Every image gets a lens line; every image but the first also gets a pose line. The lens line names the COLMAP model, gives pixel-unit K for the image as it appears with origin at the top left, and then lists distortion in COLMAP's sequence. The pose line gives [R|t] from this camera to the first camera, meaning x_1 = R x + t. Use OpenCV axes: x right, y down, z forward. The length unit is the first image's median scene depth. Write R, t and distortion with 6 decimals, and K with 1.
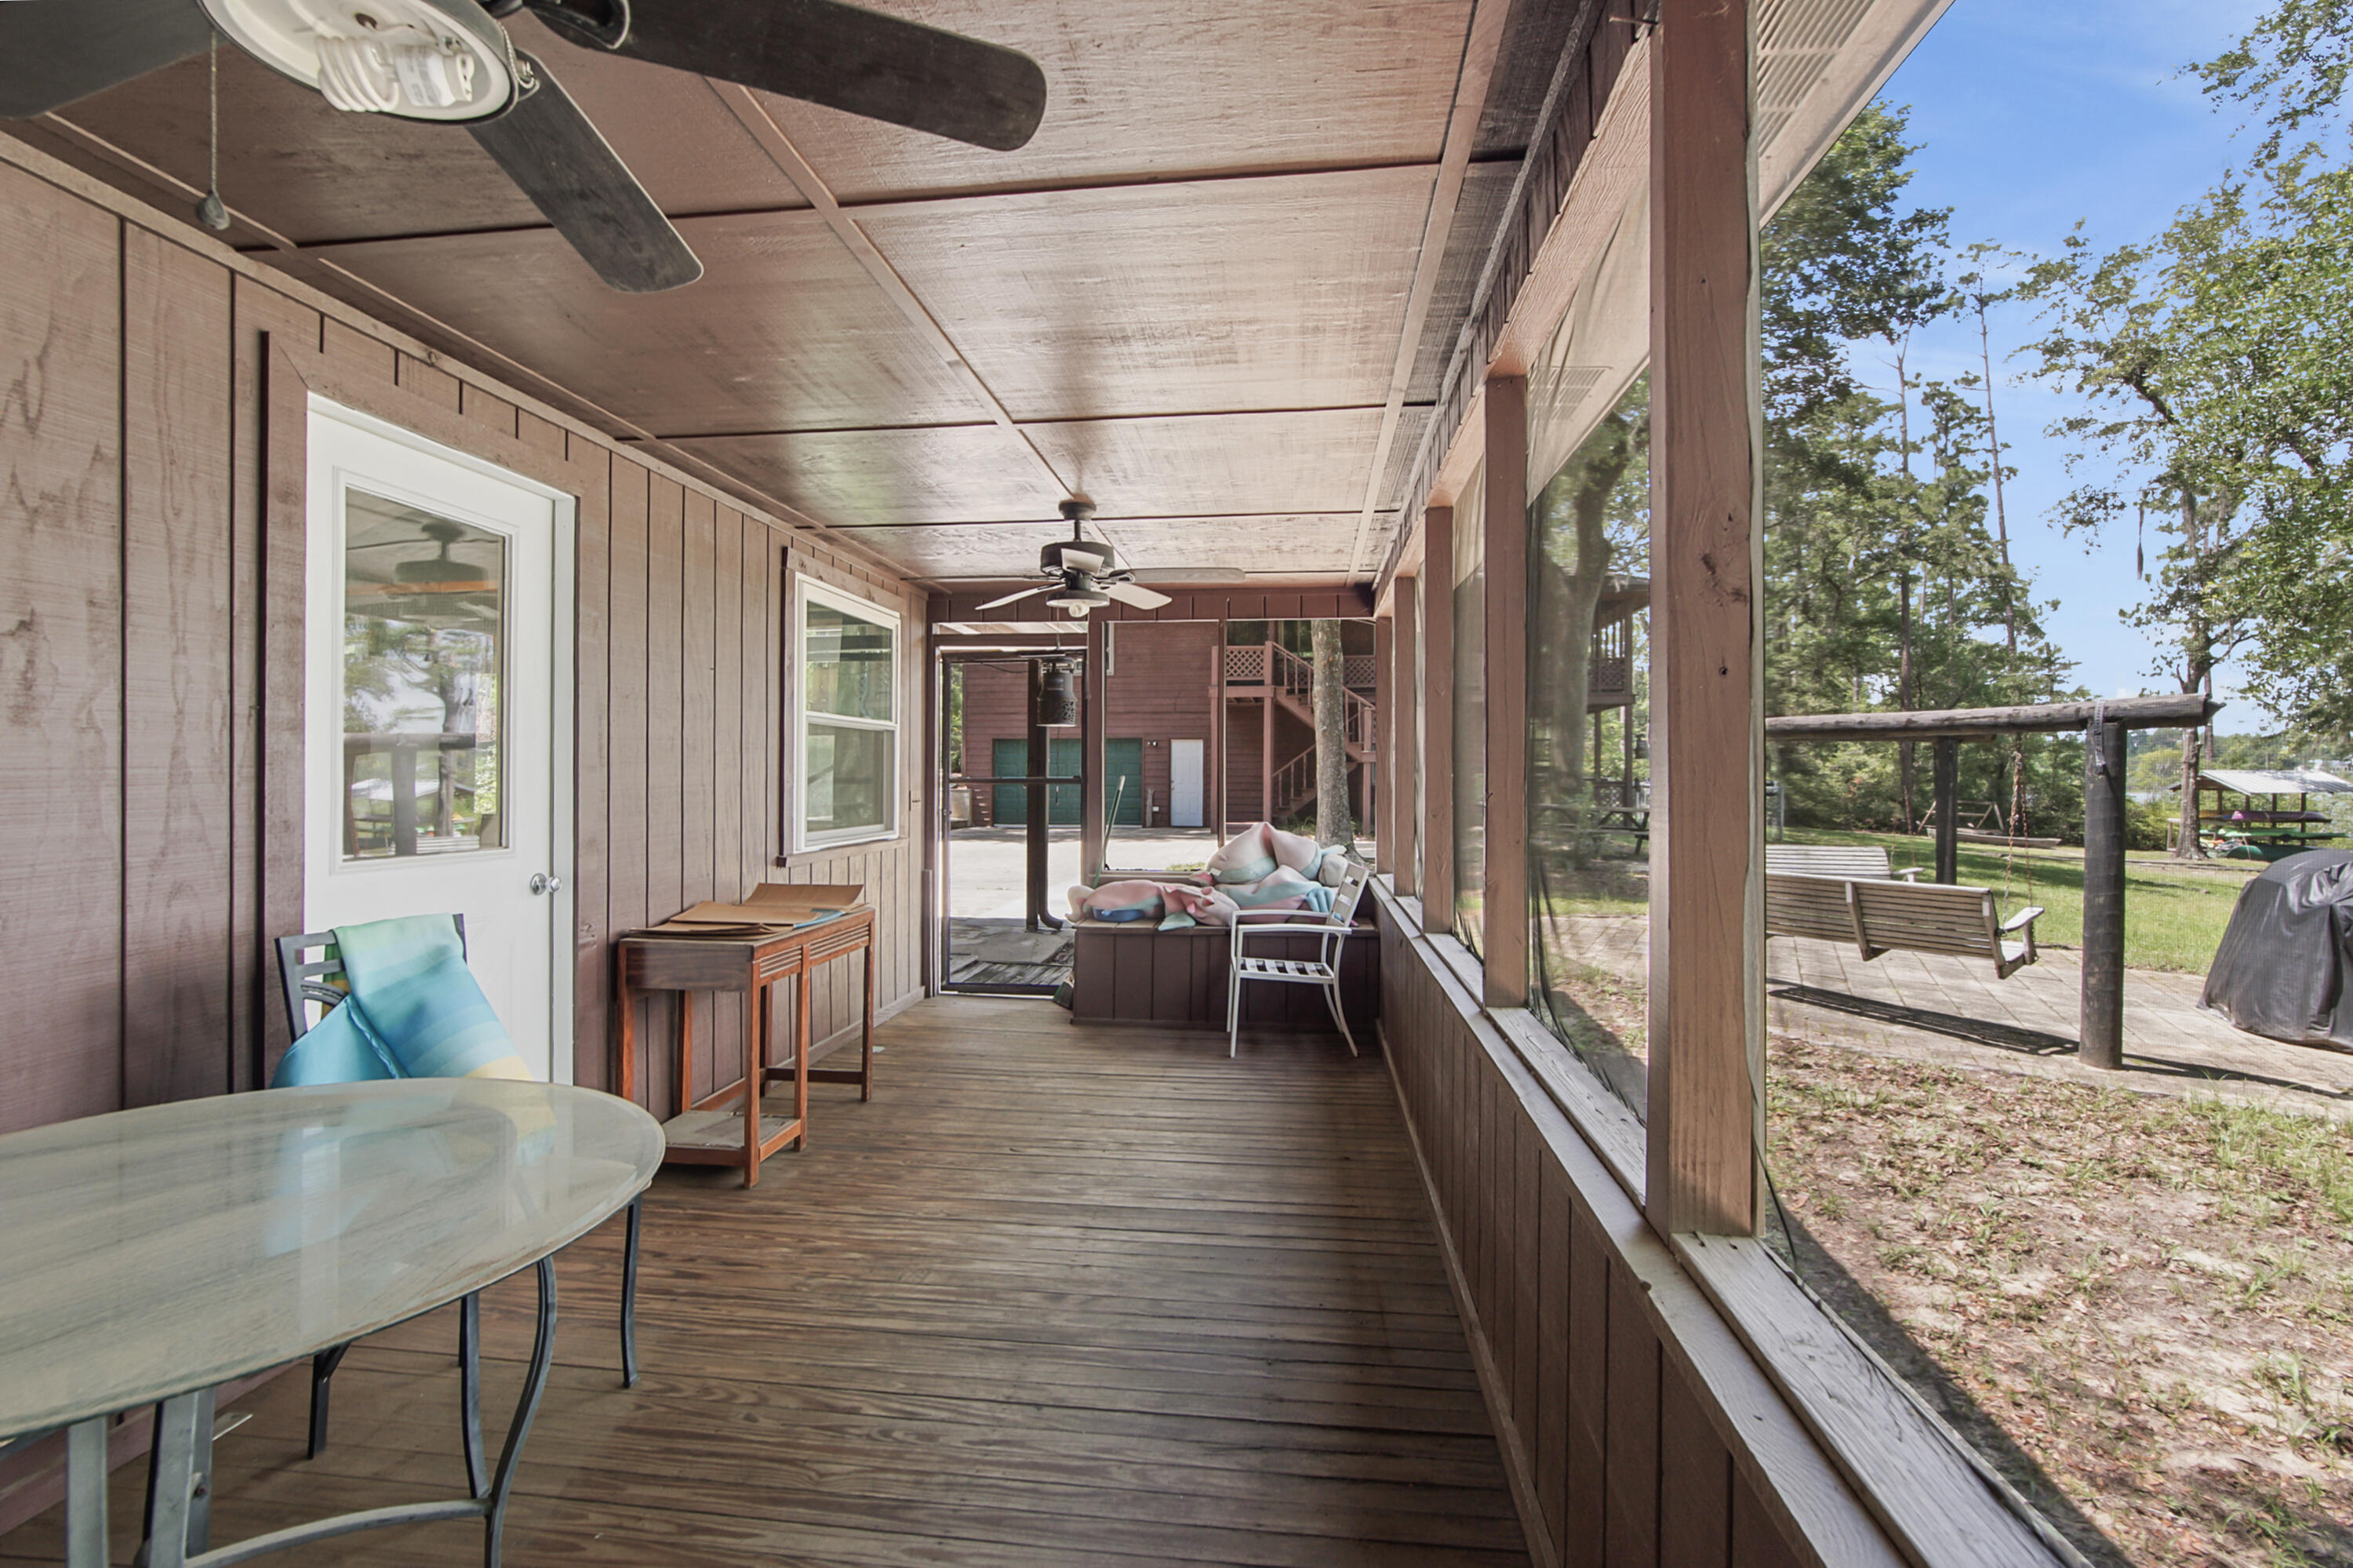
lens RADIAL K [[1068.4, 0, 1172.8], [0, 1068.4, 783.4], [0, 0, 1]] dist [0.000352, 0.000000]
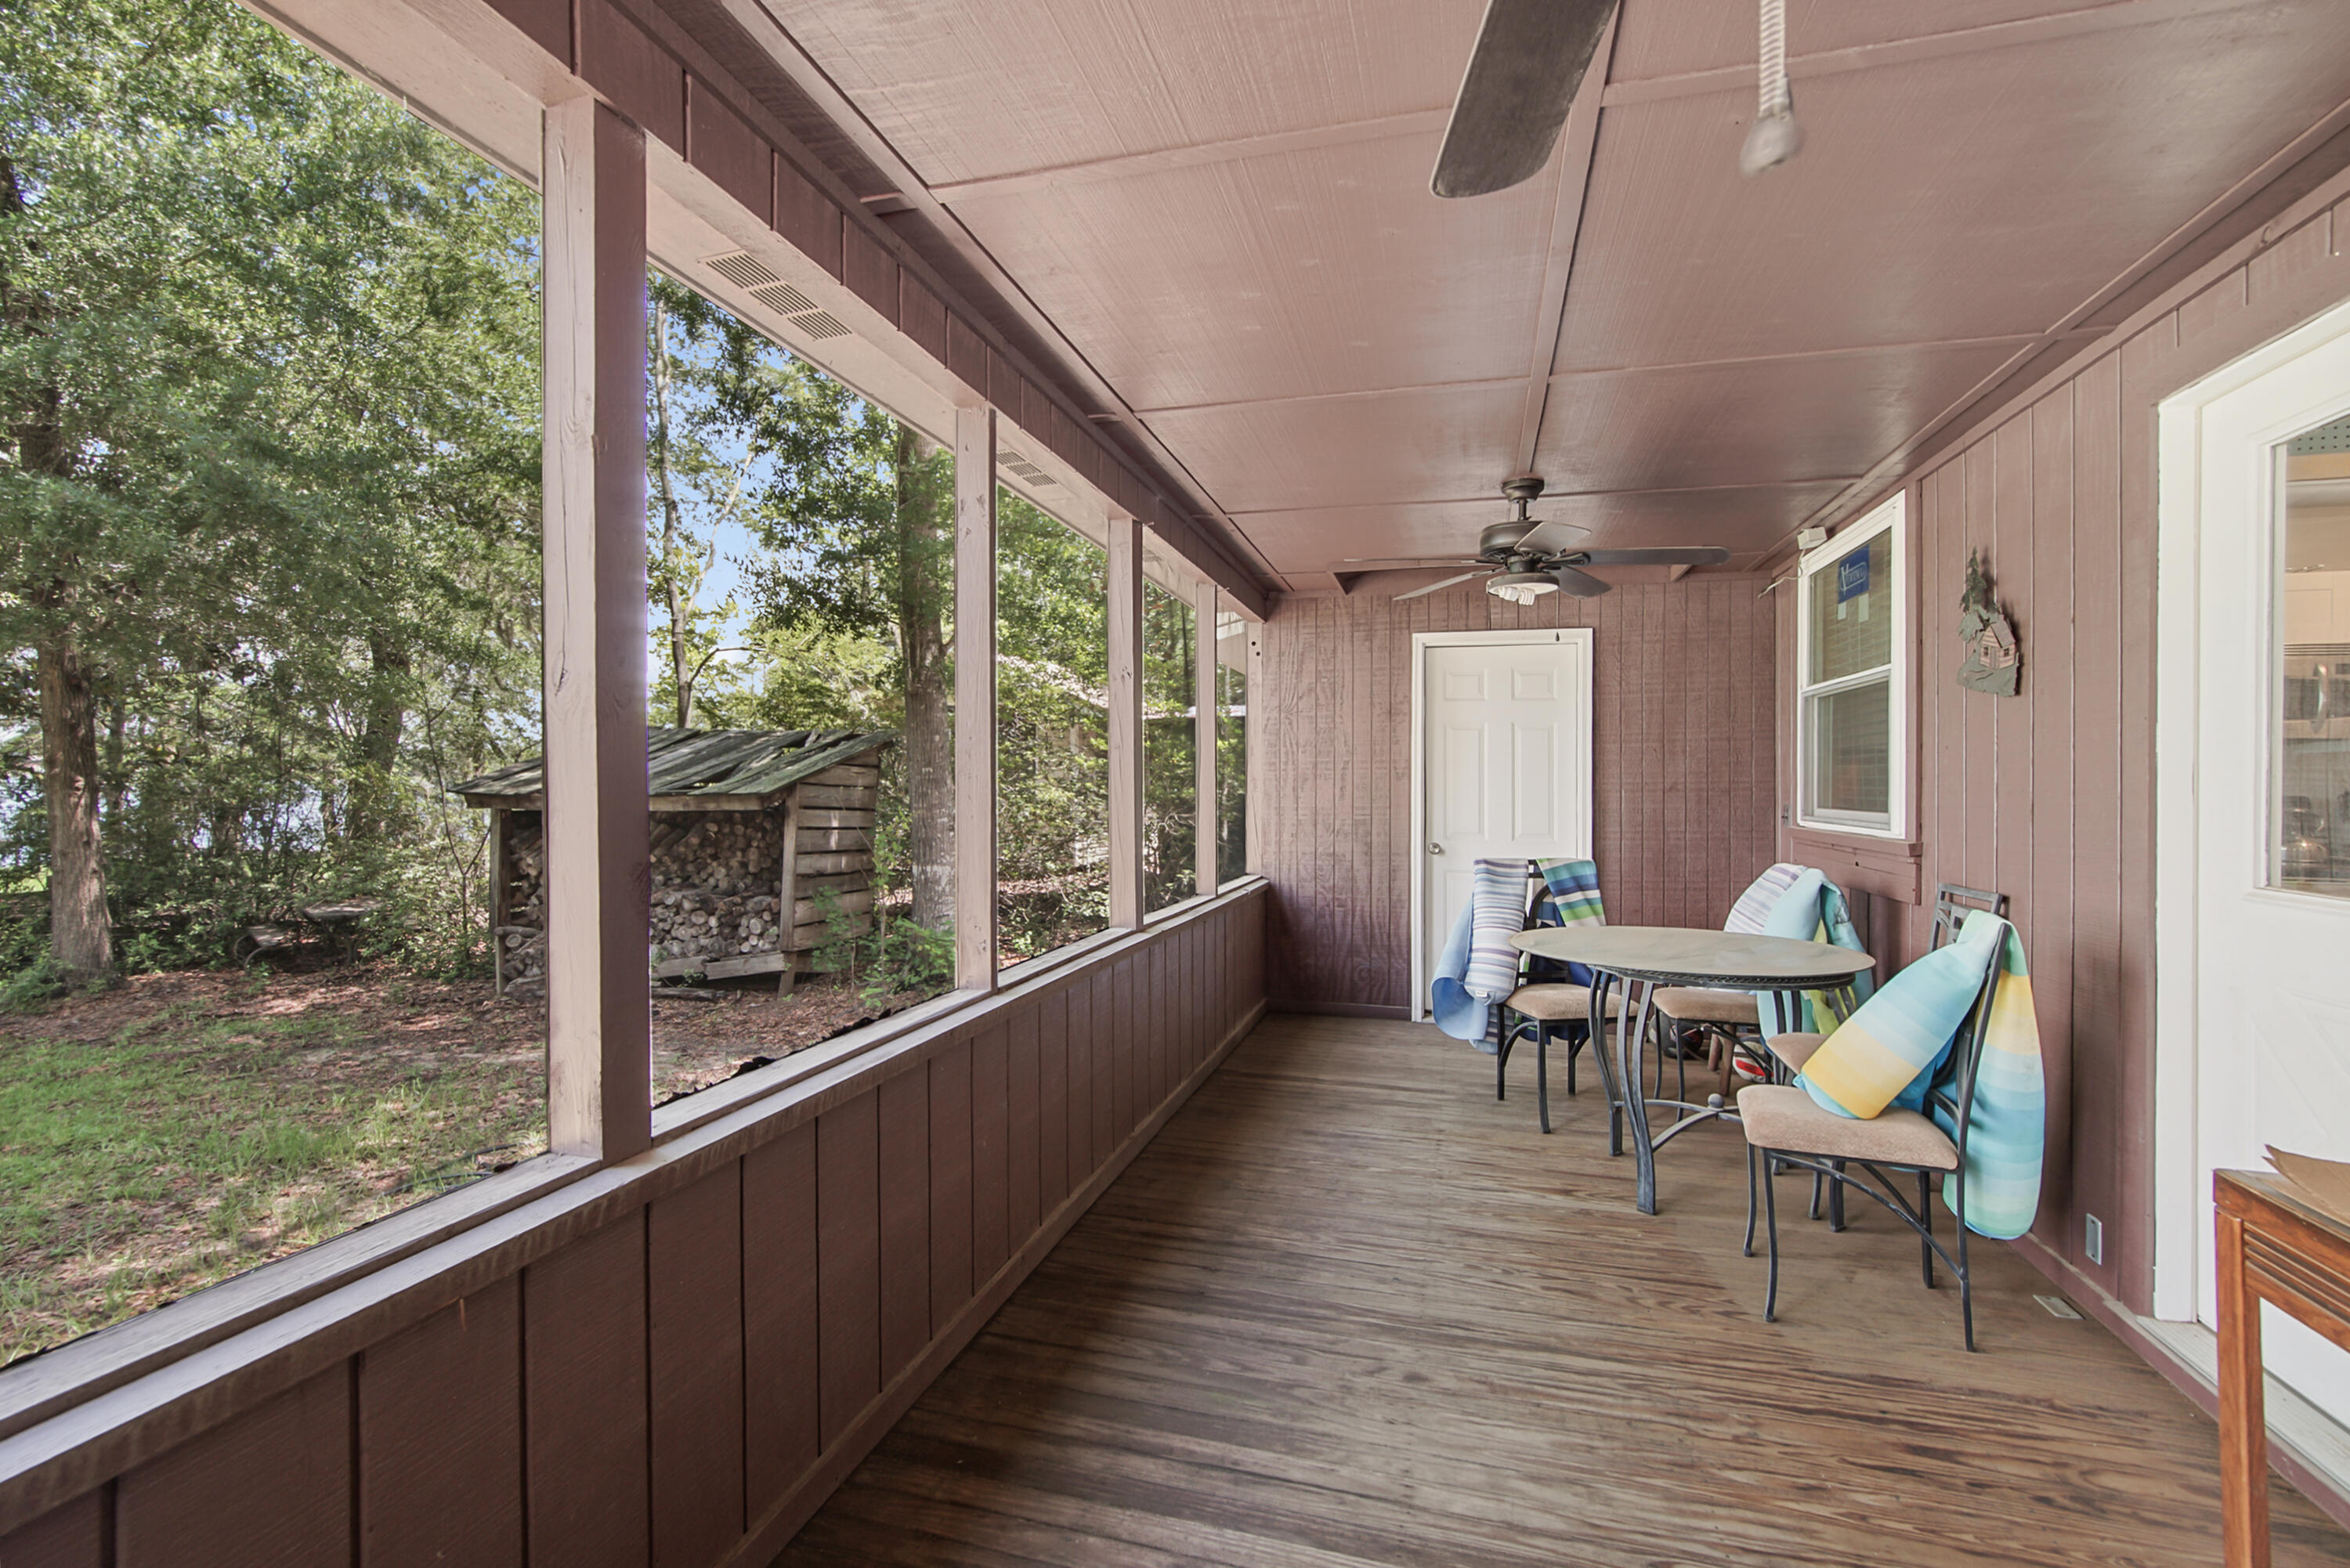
lens RADIAL K [[1066.9, 0, 1172.8], [0, 1066.9, 781.4], [0, 0, 1]] dist [0.000352, 0.000000]
pose [[-0.988398, -0.012457, 0.151374, -0.039106], [-0.011896, 0.999919, 0.004614, -0.007364], [-0.151419, 0.002760, -0.988466, 1.890041]]
